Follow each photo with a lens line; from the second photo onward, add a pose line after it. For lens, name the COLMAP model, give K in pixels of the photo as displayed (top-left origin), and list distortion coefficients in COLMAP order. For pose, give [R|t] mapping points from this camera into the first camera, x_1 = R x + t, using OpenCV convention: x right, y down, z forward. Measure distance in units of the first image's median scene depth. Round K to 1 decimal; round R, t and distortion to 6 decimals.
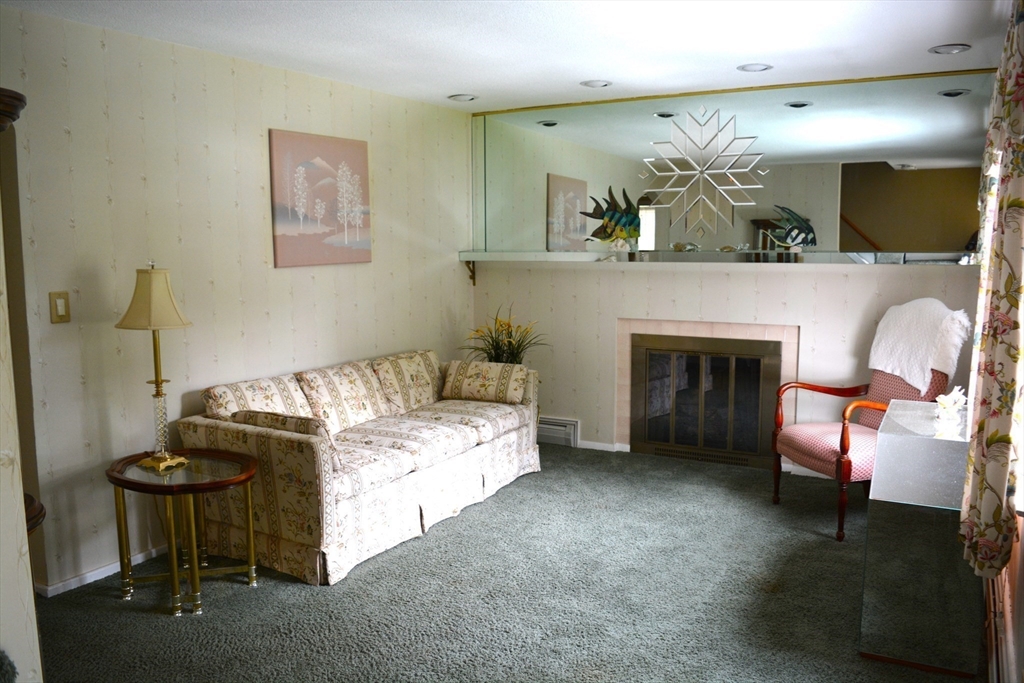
lens RADIAL K [[796.7, 0, 511.3], [0, 796.7, 341.3], [0, 0, 1]] dist [-0.077180, 0.014494]
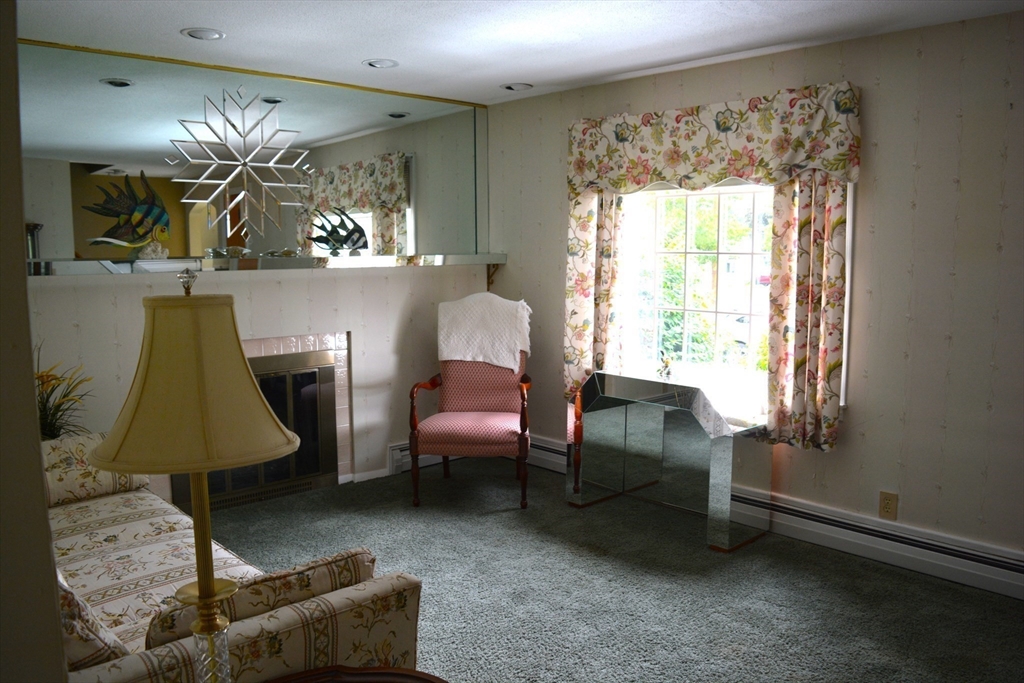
lens RADIAL K [[796.7, 0, 510.3], [0, 796.7, 342.6], [0, 0, 1]] dist [-0.077180, 0.014494]
pose [[0.311399, -0.104086, 0.944562, -0.508543], [0.116454, 0.990671, 0.070775, -0.052483], [-0.943117, 0.087959, 0.320615, 0.495230]]
